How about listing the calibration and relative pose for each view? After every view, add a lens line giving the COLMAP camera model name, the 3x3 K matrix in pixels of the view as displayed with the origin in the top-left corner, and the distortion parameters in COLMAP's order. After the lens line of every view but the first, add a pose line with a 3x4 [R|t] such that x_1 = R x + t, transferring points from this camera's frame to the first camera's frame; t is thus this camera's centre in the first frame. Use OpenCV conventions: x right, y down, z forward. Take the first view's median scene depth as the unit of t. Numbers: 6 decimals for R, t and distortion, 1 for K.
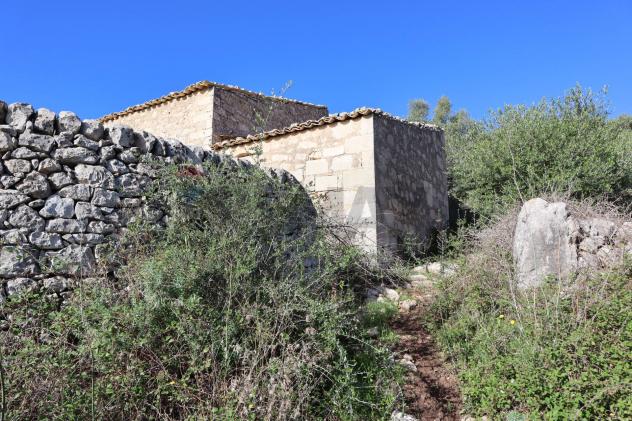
lens RADIAL K [[422.0, 0, 314.0], [0, 422.0, 215.8], [0, 0, 1]] dist [-0.004160, 0.000089]
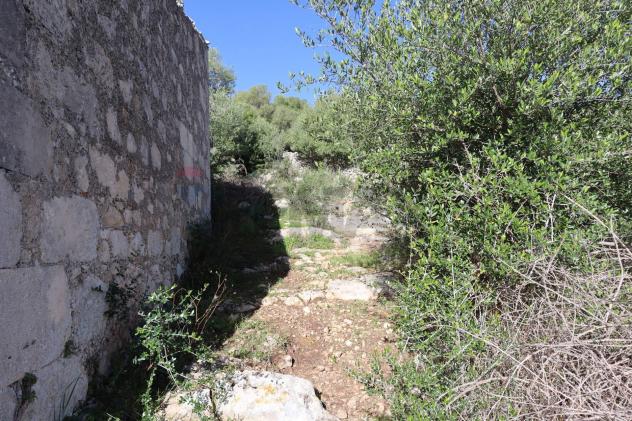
lens RADIAL K [[422.0, 0, 314.0], [0, 422.0, 215.8], [0, 0, 1]] dist [-0.004160, 0.000089]
pose [[0.803731, 0.020104, 0.594652, 0.221781], [-0.070012, 0.995681, 0.060966, -0.043089], [-0.590859, -0.090633, 0.801668, 1.107292]]
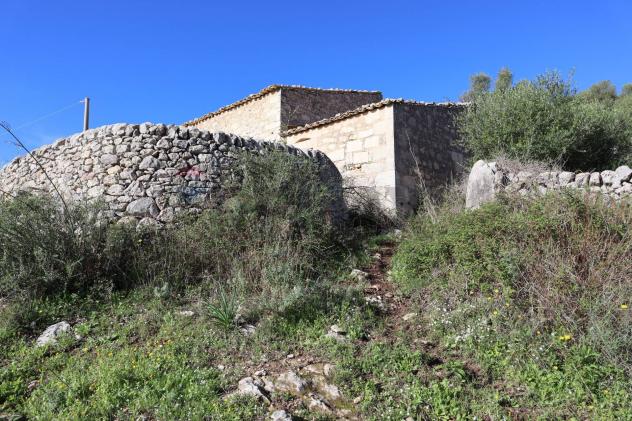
lens RADIAL K [[422.0, 0, 314.0], [0, 422.0, 215.8], [0, 0, 1]] dist [-0.004160, 0.000089]
pose [[0.978649, -0.023296, -0.204215, 0.237991], [0.033583, 0.998328, 0.047054, 0.061165], [0.202777, -0.052907, 0.977795, -0.551555]]
